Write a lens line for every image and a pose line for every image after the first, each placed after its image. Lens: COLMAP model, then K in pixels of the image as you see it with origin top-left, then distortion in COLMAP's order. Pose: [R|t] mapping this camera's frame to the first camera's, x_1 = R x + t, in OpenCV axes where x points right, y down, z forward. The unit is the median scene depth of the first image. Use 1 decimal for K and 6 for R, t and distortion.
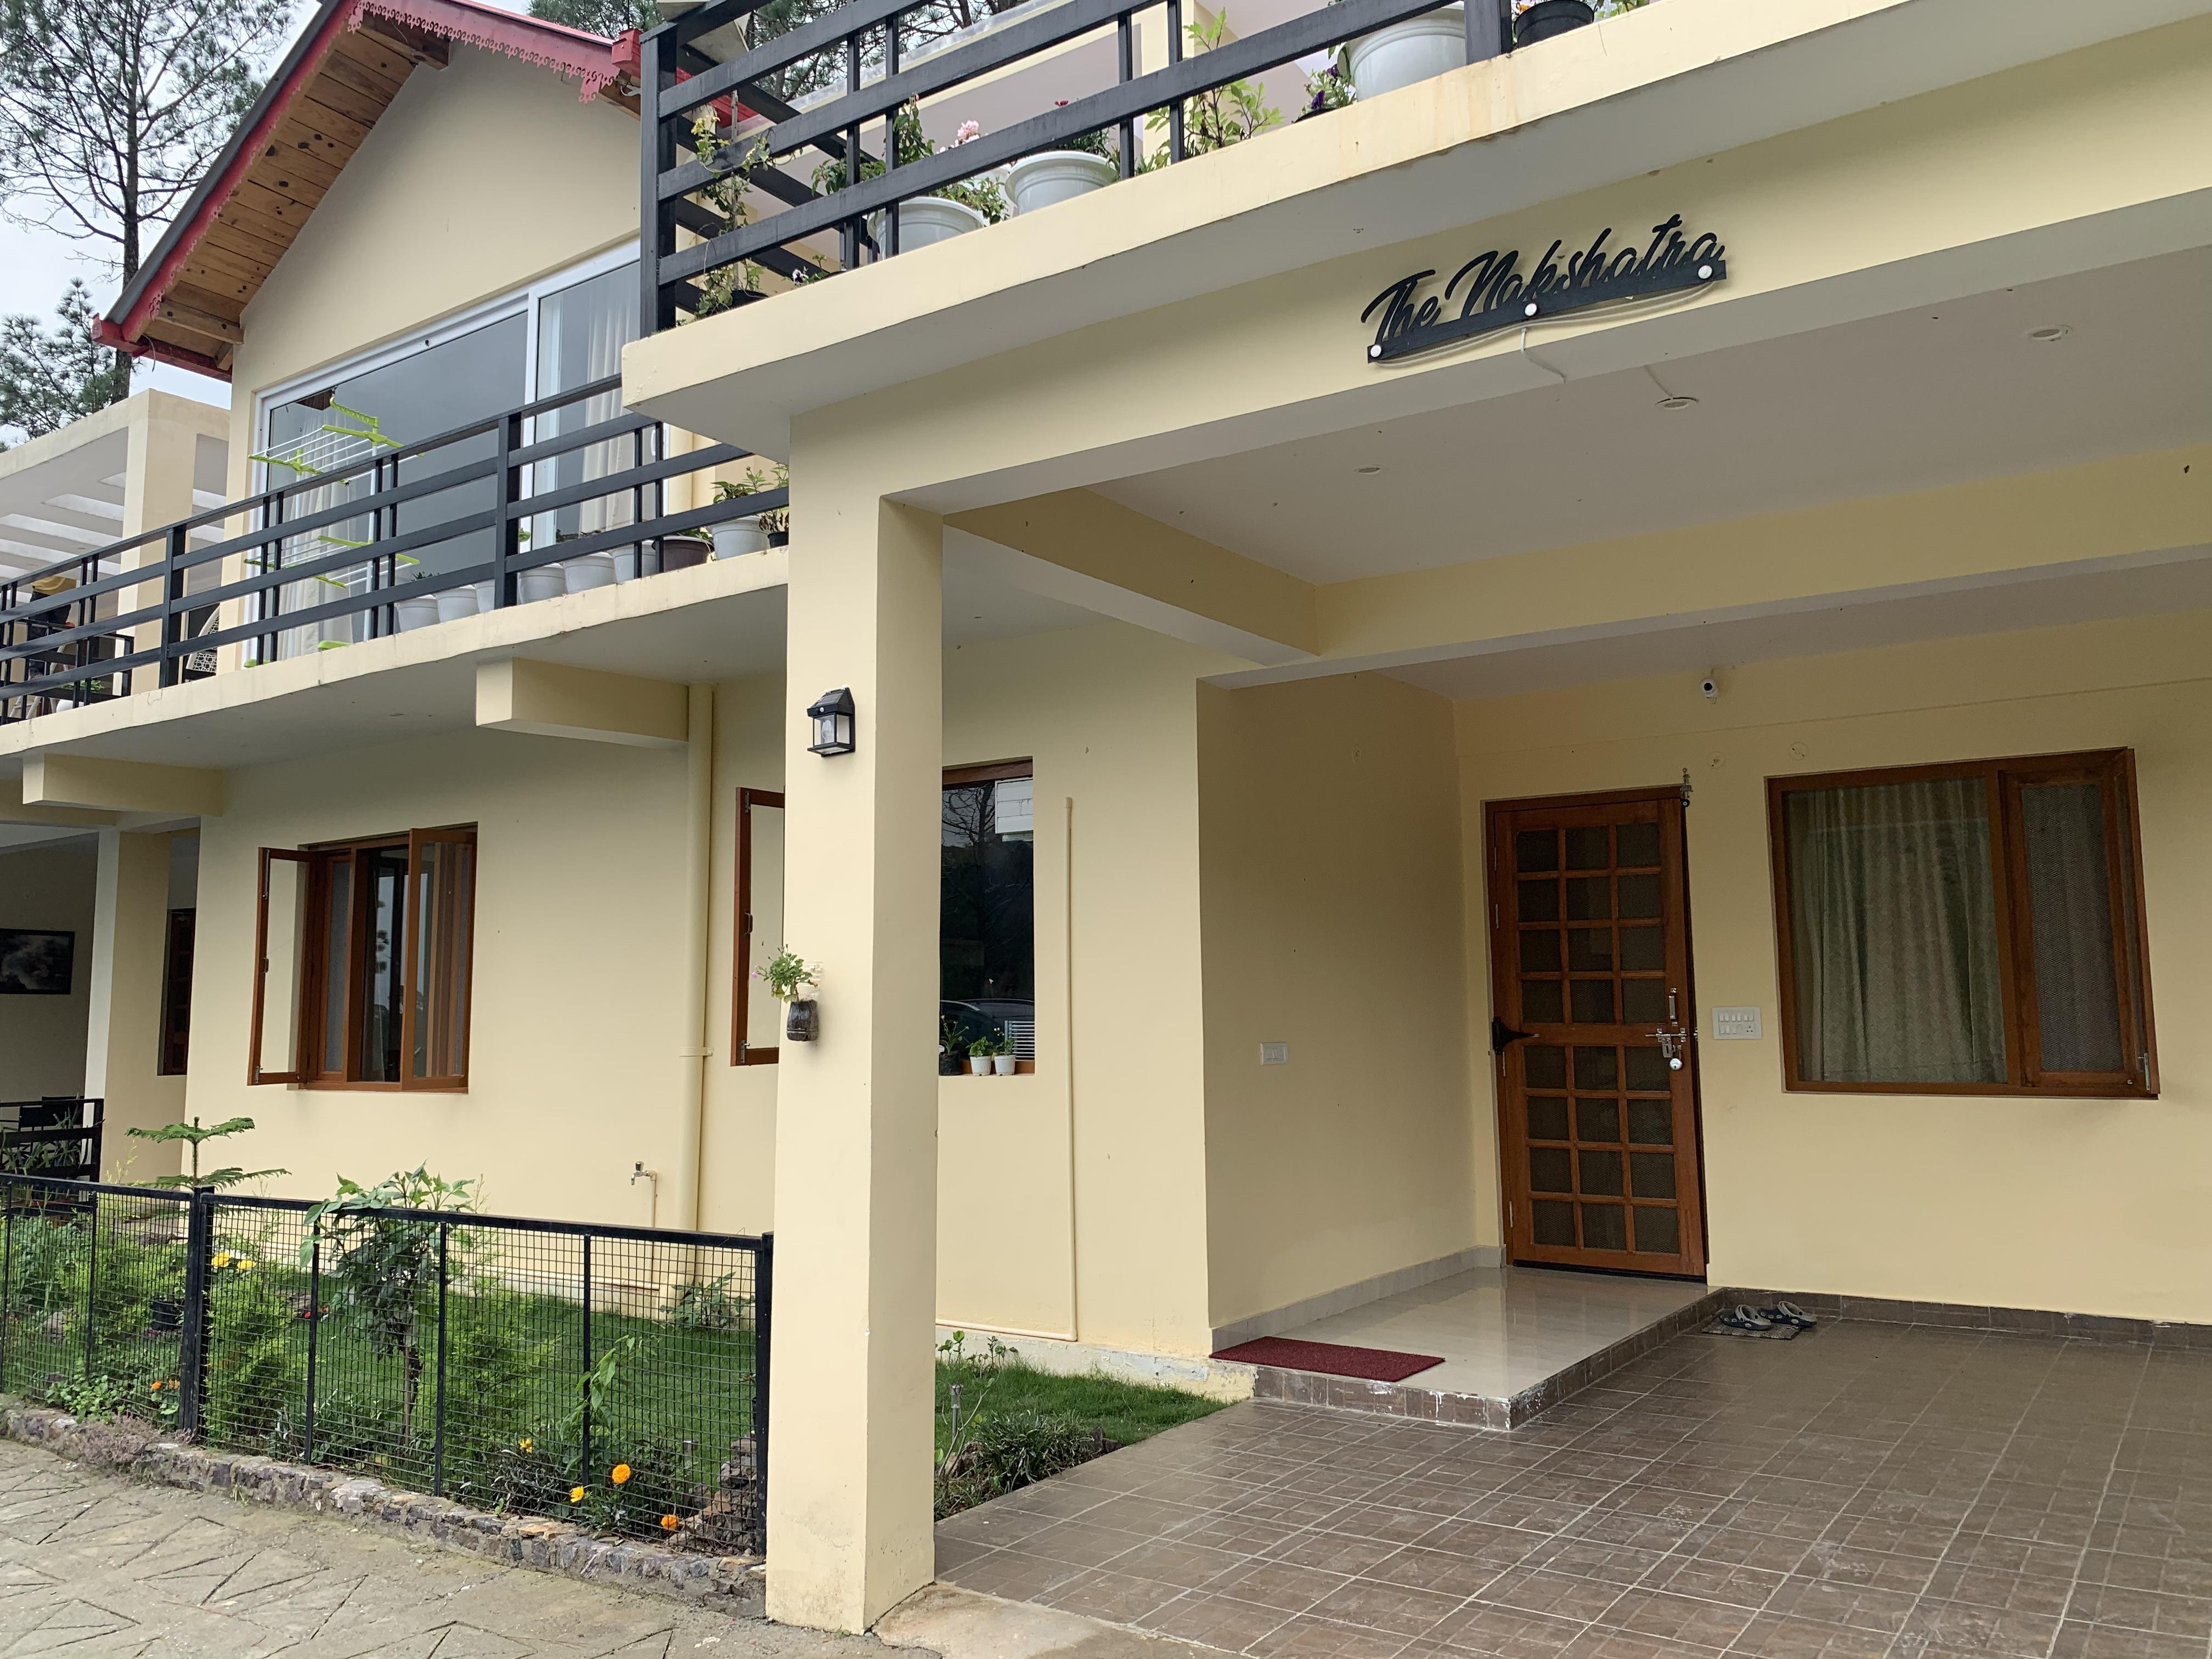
lens RADIAL K [[1639.3, 0, 1180.4], [0, 1639.3, 830.5], [0, 0, 1]] dist [0.115817, -0.261067]
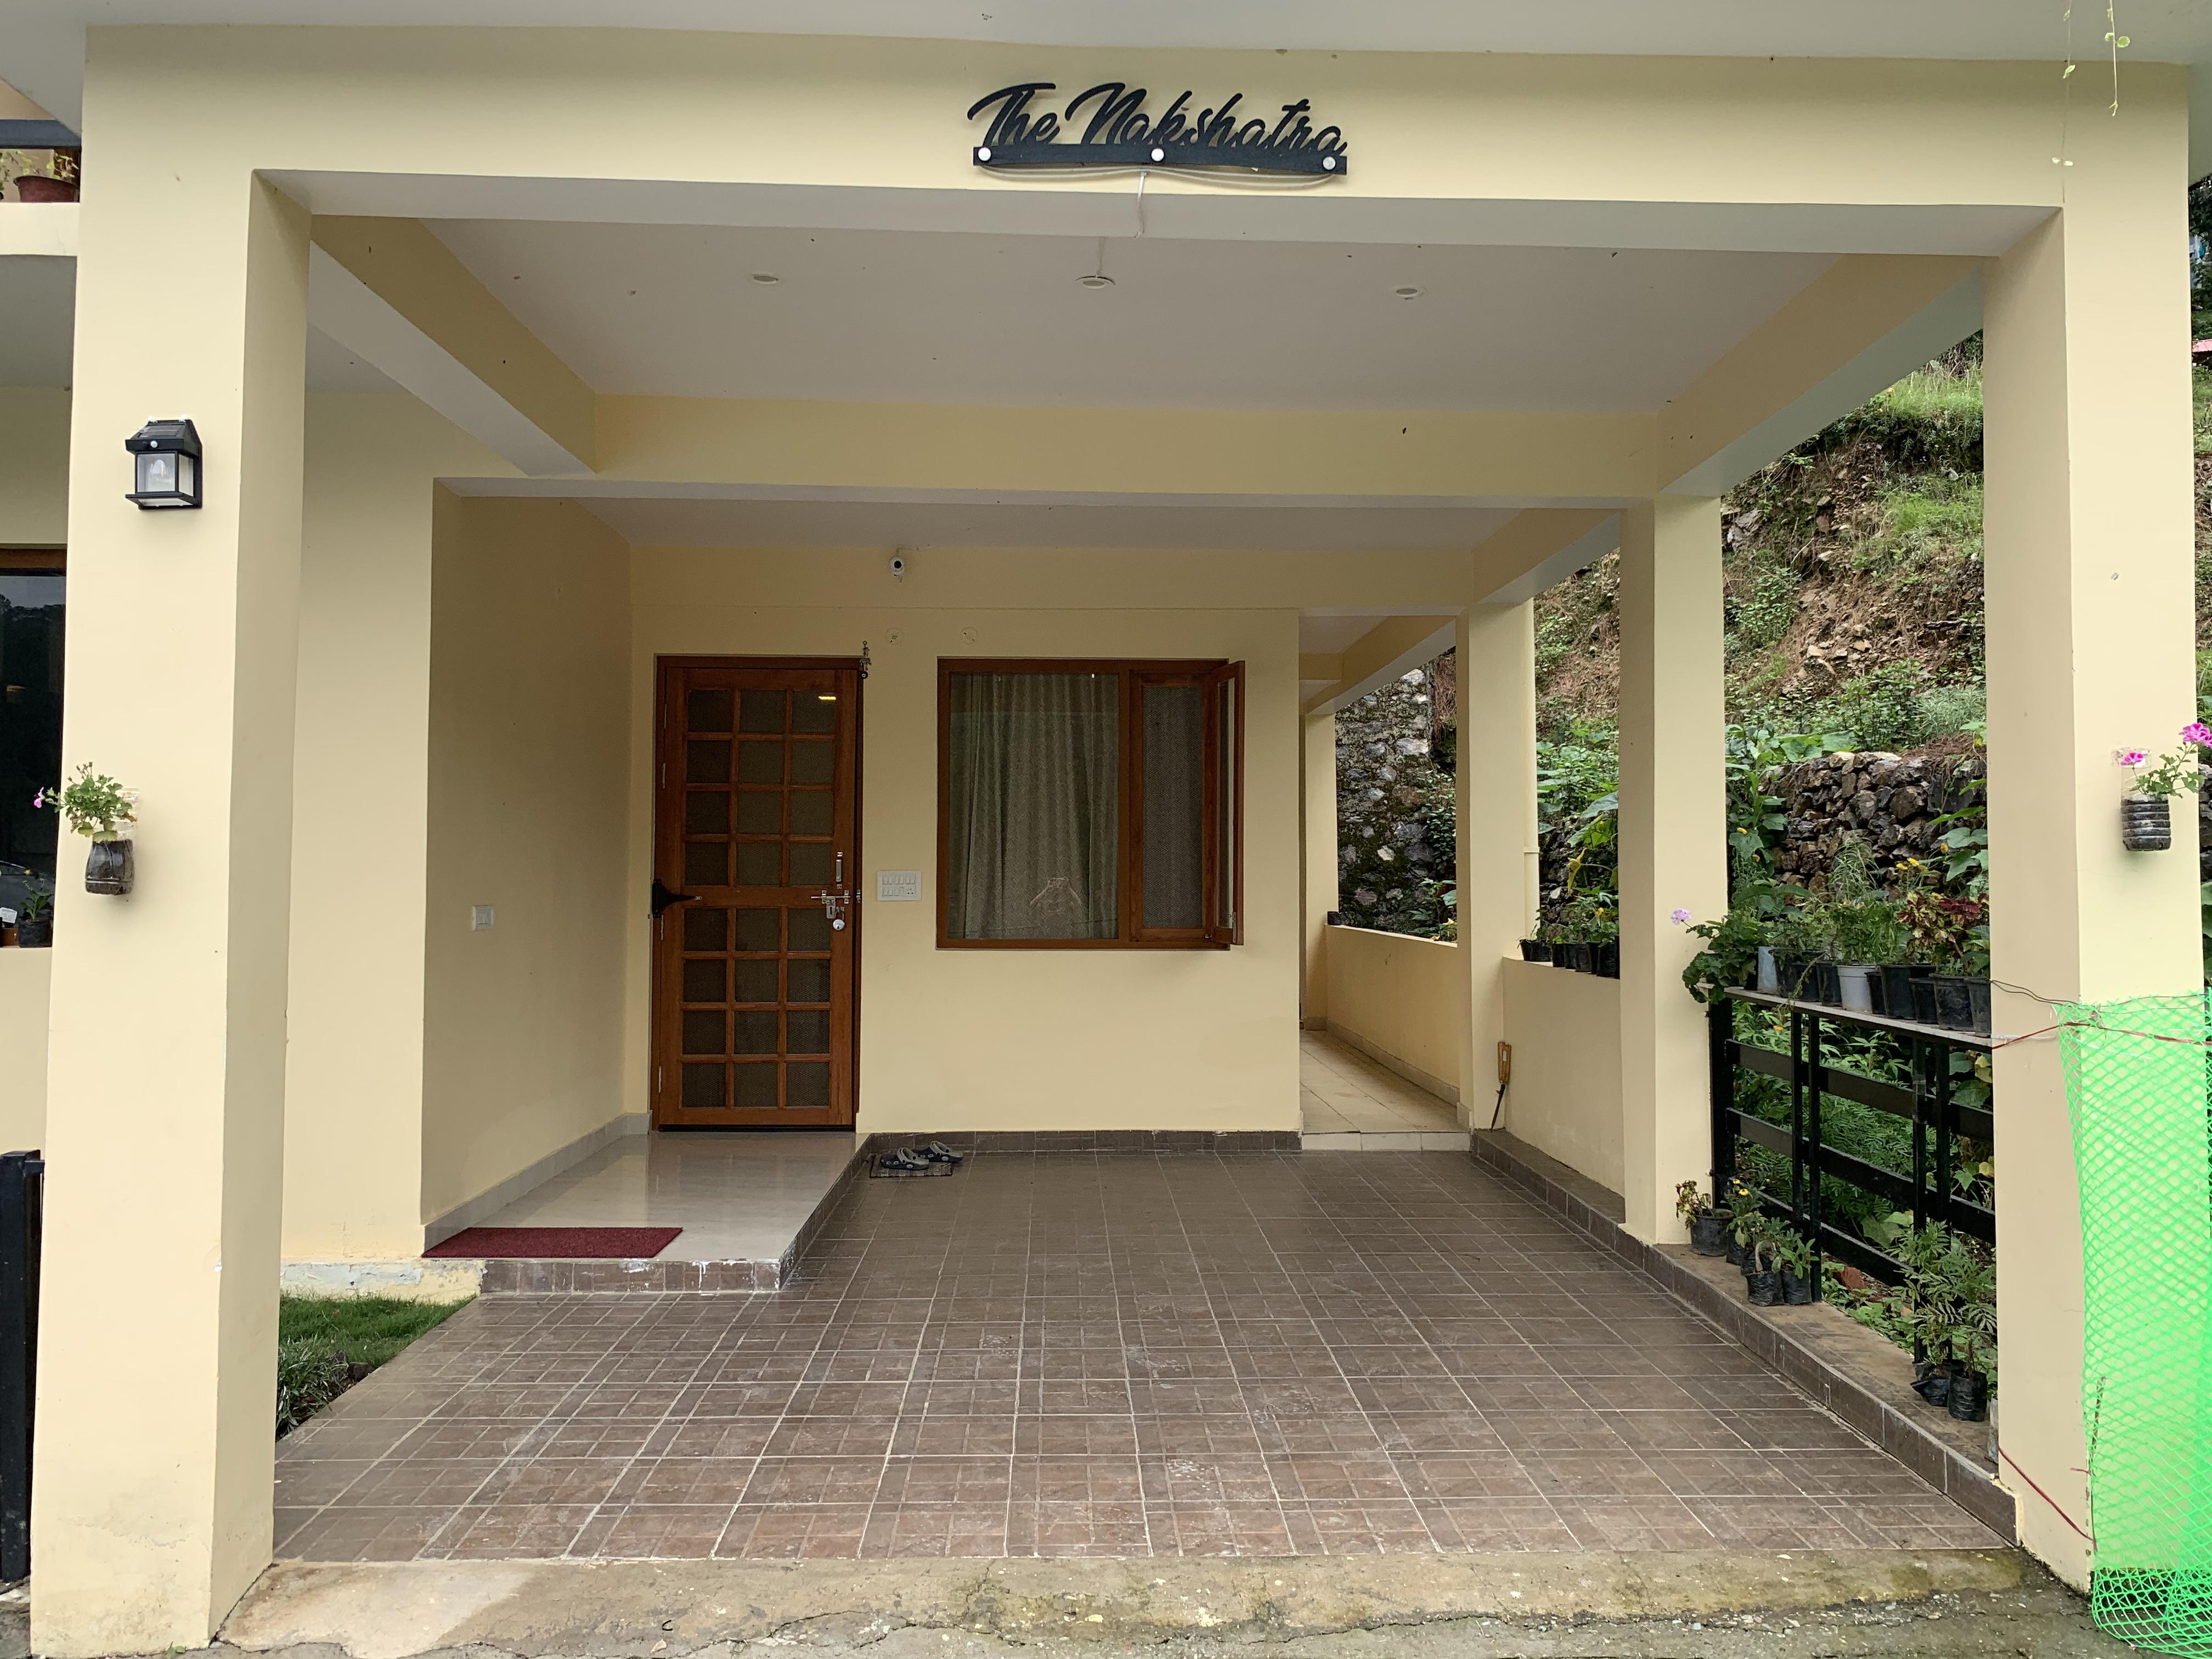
lens RADIAL K [[1607.1, 0, 1103.5], [0, 1607.1, 803.1], [0, 0, 1]] dist [0.004092, 0.033897]
pose [[0.825943, 0.038696, 0.562424, -0.178809], [-0.073426, 0.996527, 0.039266, 0.017515], [-0.558952, -0.073728, 0.825916, 0.108371]]
